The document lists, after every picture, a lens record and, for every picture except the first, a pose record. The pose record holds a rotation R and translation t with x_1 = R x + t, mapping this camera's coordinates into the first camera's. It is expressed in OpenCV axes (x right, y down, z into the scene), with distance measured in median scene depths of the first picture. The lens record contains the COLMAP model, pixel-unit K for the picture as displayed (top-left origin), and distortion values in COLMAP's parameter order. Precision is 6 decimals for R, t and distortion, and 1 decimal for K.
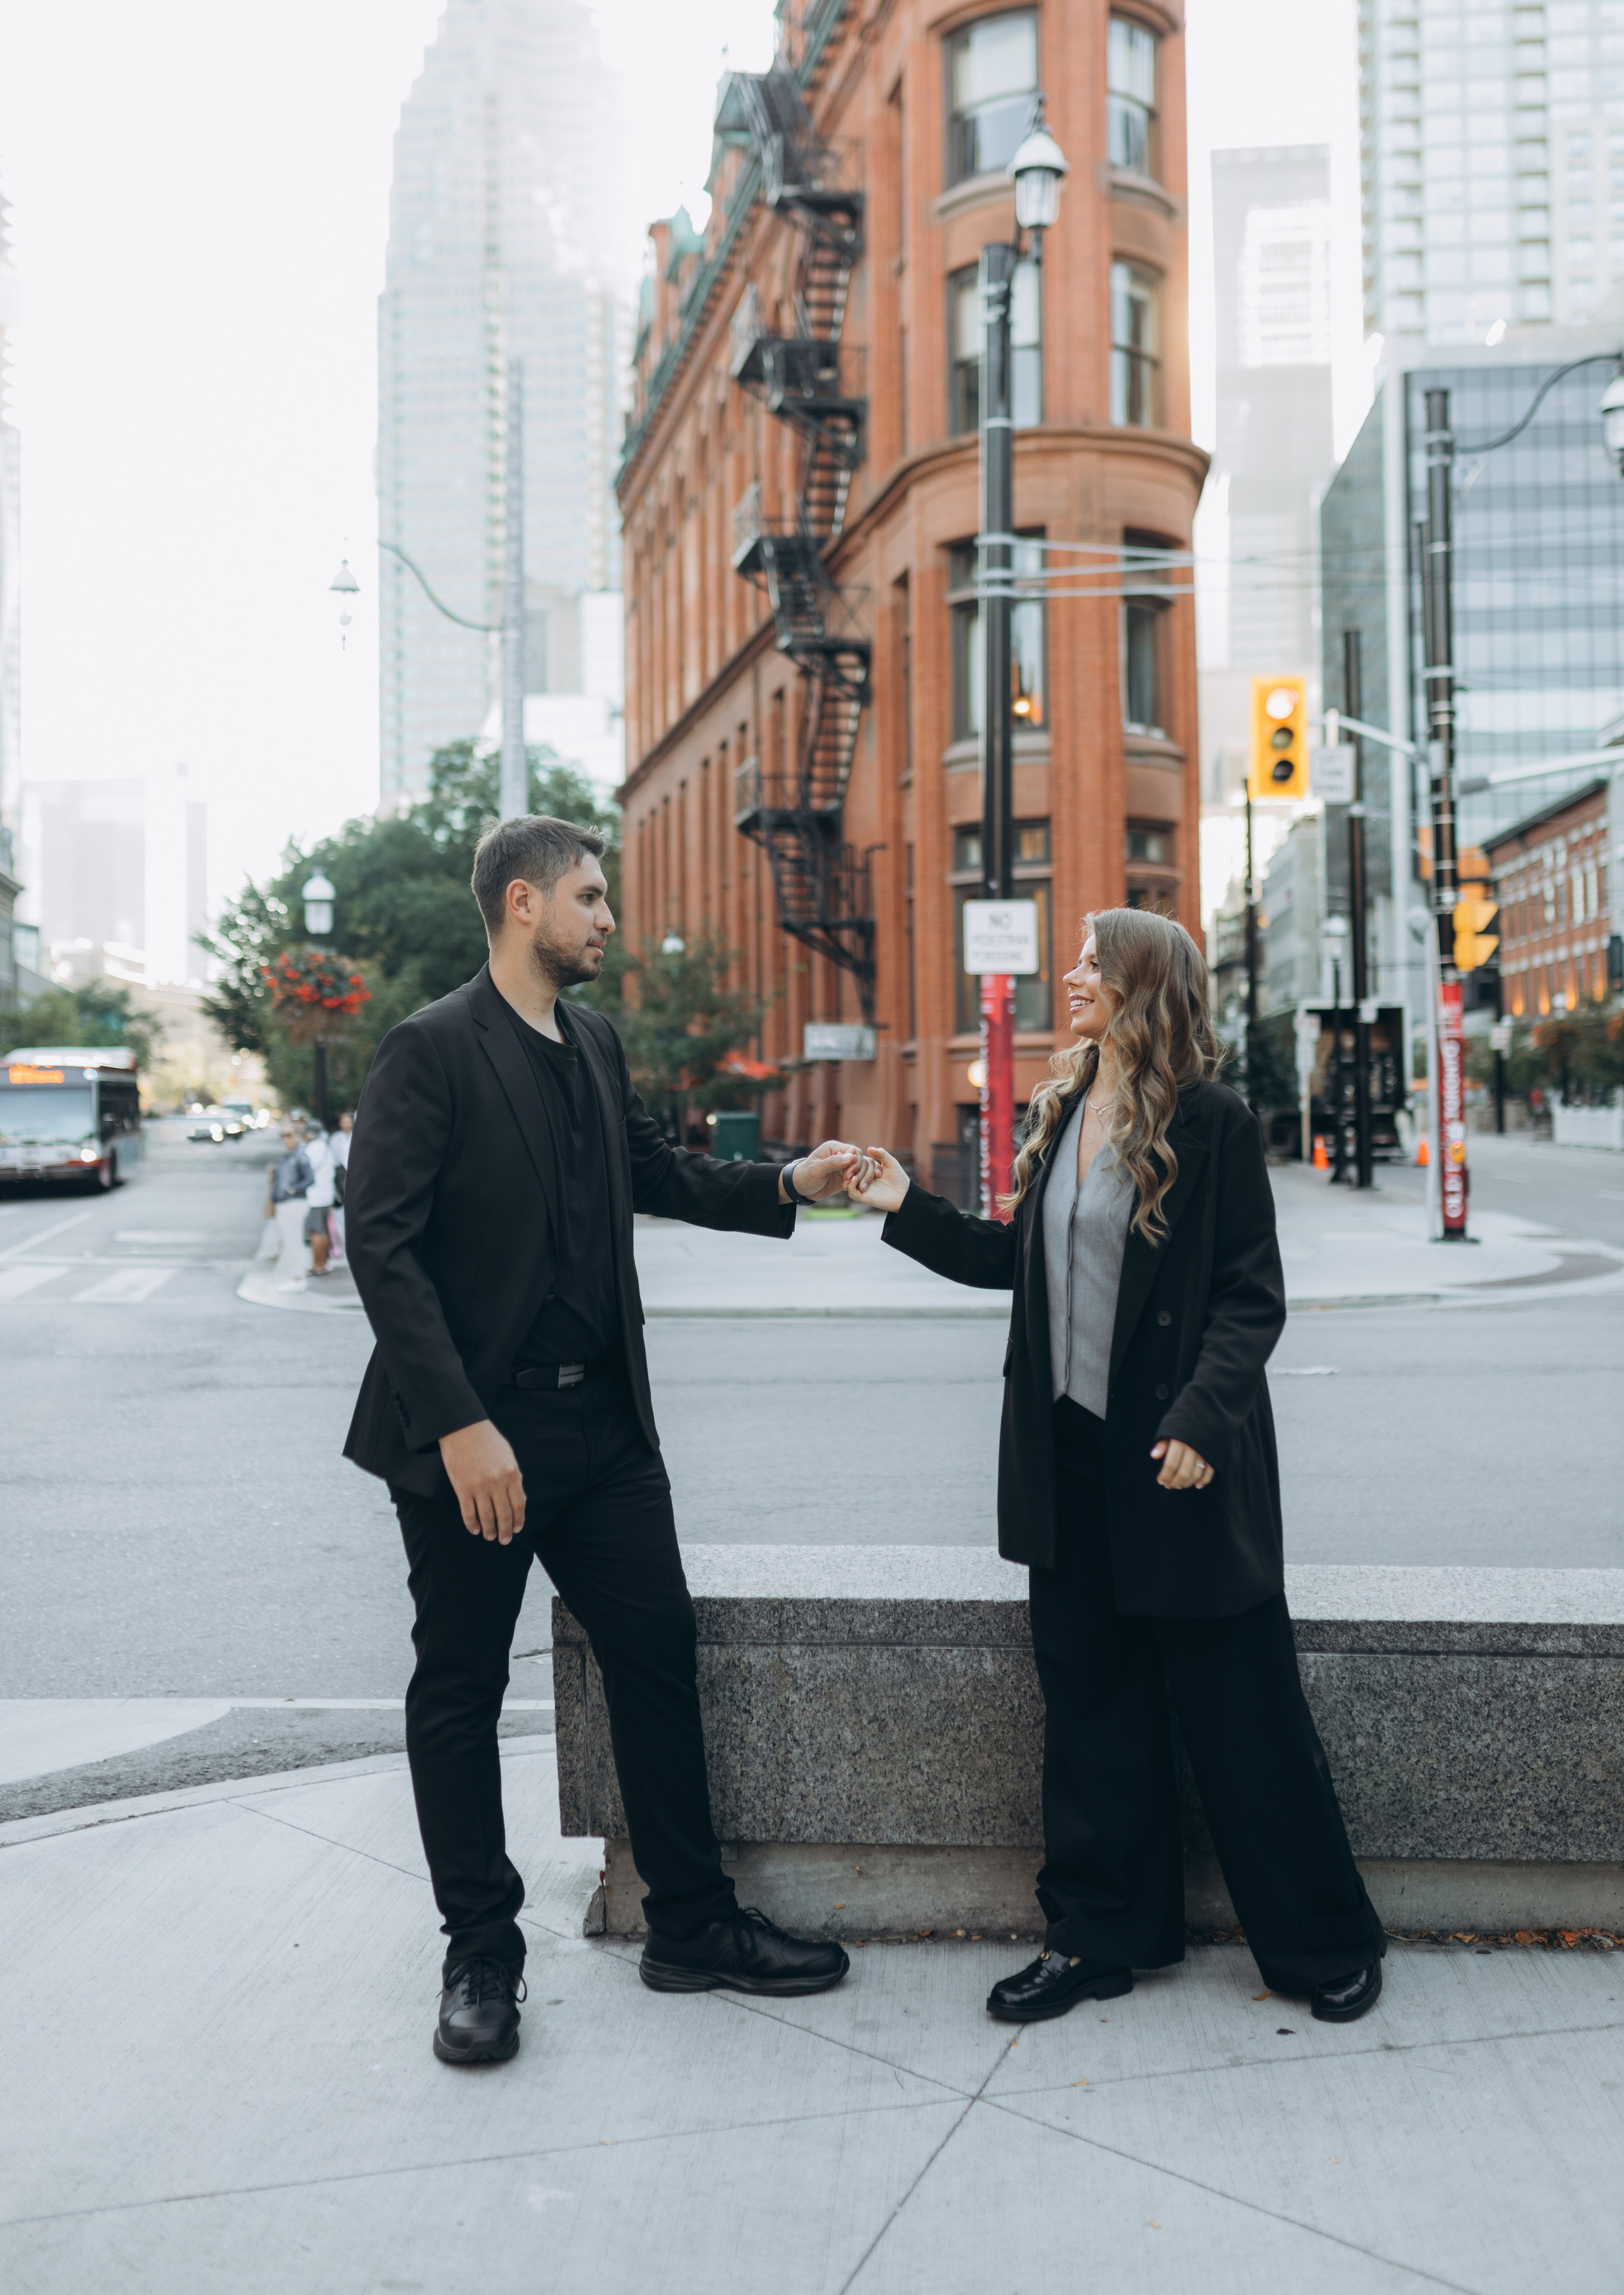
lens RADIAL K [[2413.5, 0, 784.3], [0, 2413.5, 1009.4], [0, 0, 1]] dist [0.029205, 0.000000]
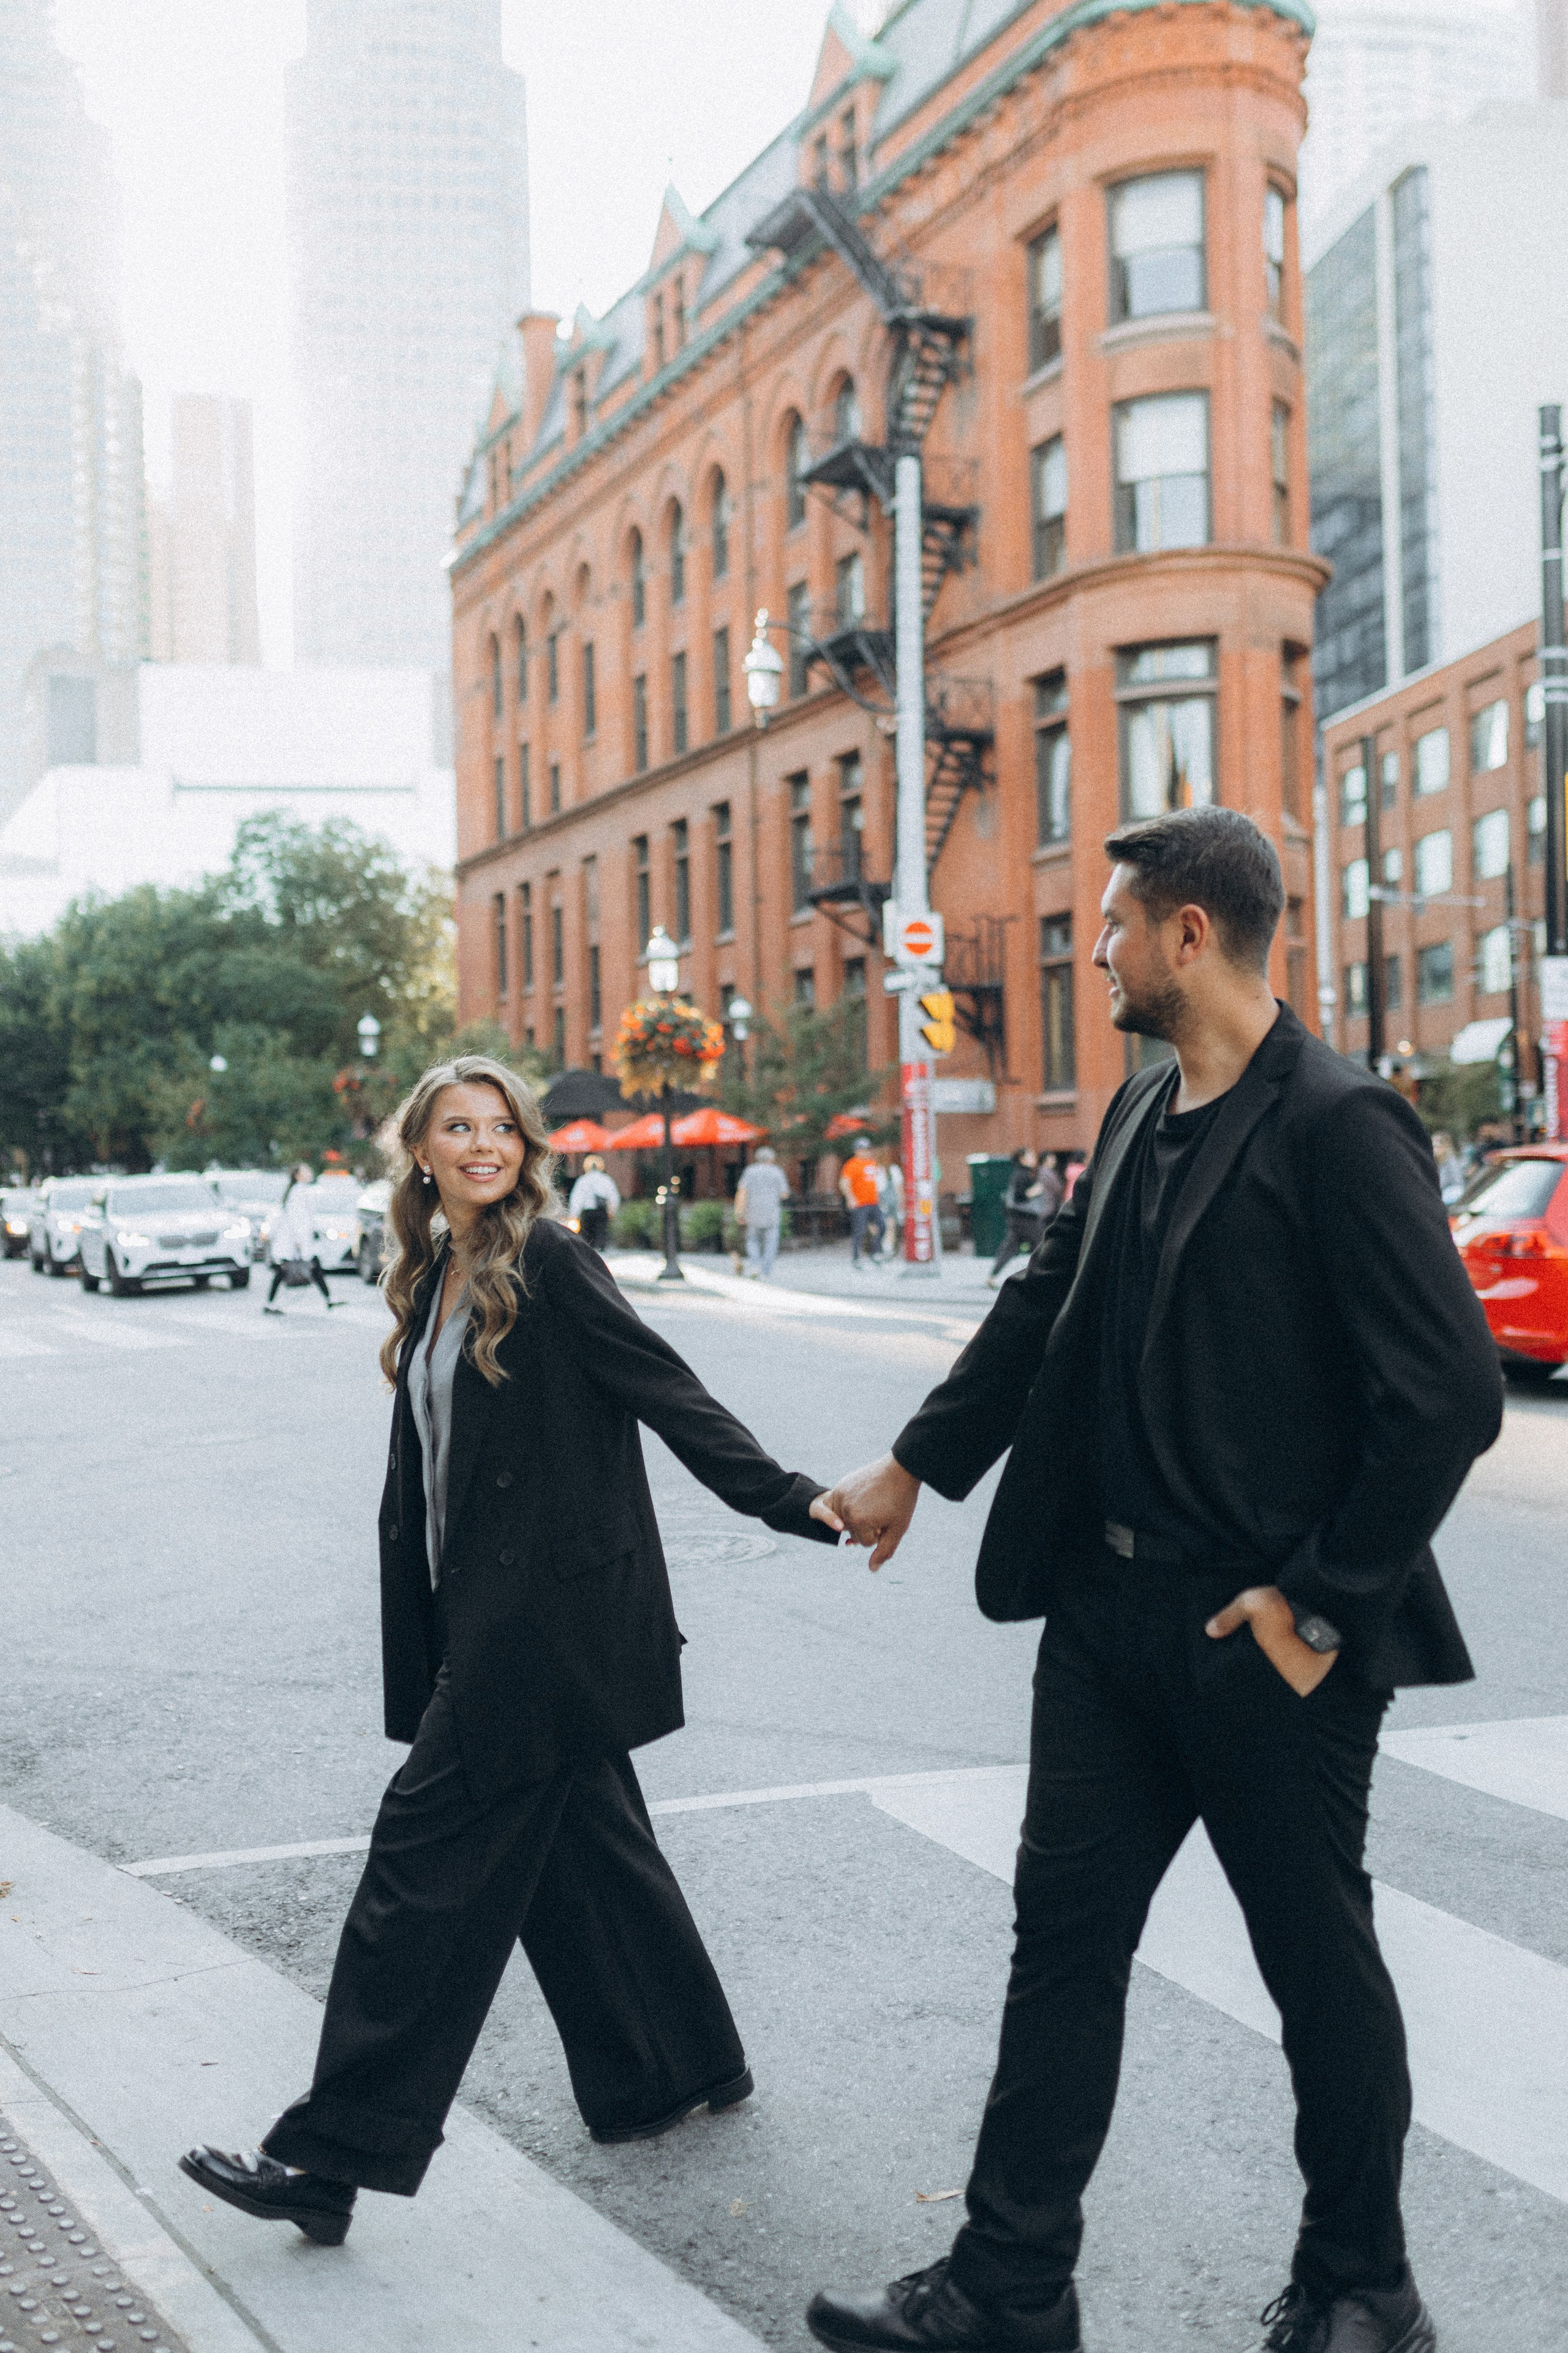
lens RADIAL K [[2358.0, 0, 793.1], [0, 2358.0, 1141.8], [0, 0, 1]] dist [0.024353, 0.000000]
pose [[0.969846, -0.007969, 0.243588, -0.315352], [0.002618, 0.999748, 0.022287, 0.010259], [-0.243704, -0.020977, 0.969623, -0.022517]]
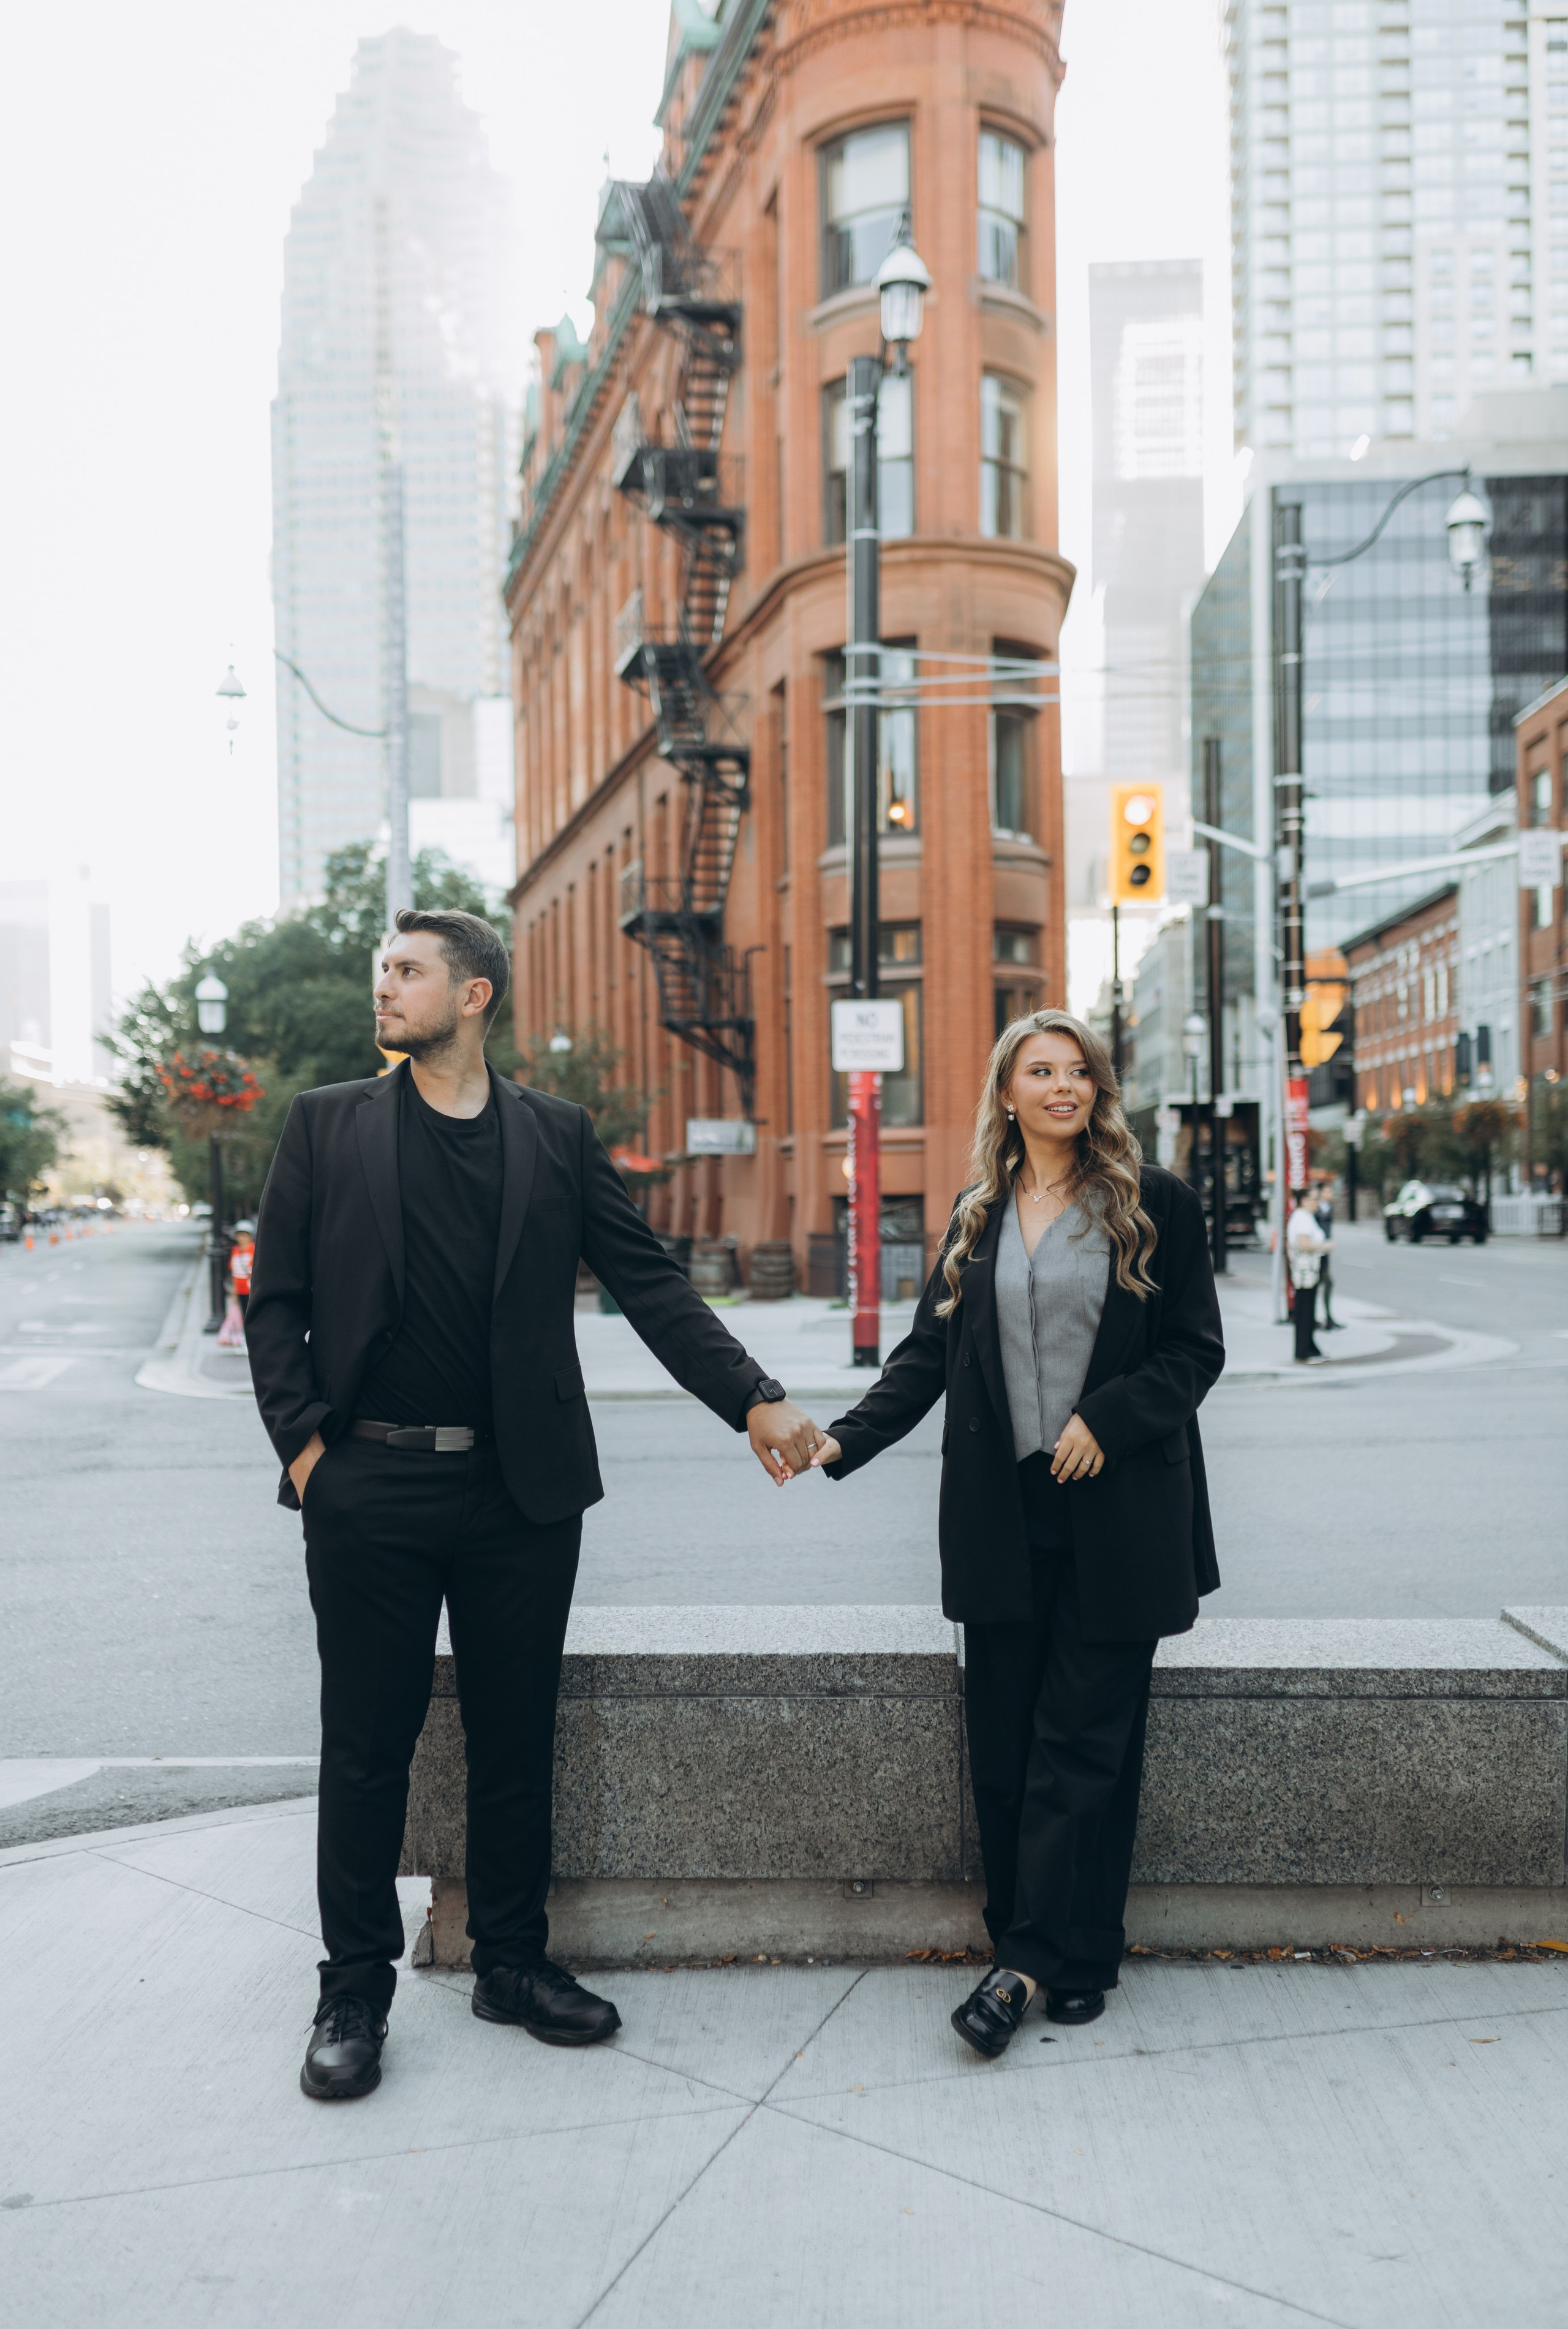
lens RADIAL K [[2319.9, 0, 764.9], [0, 2319.9, 1233.8], [0, 0, 1]] dist [0.029221, 0.000000]
pose [[0.999285, -0.004309, 0.037560, 0.004267], [0.002232, 0.998475, 0.055166, 0.000146], [-0.037741, -0.055042, 0.997770, -0.001974]]
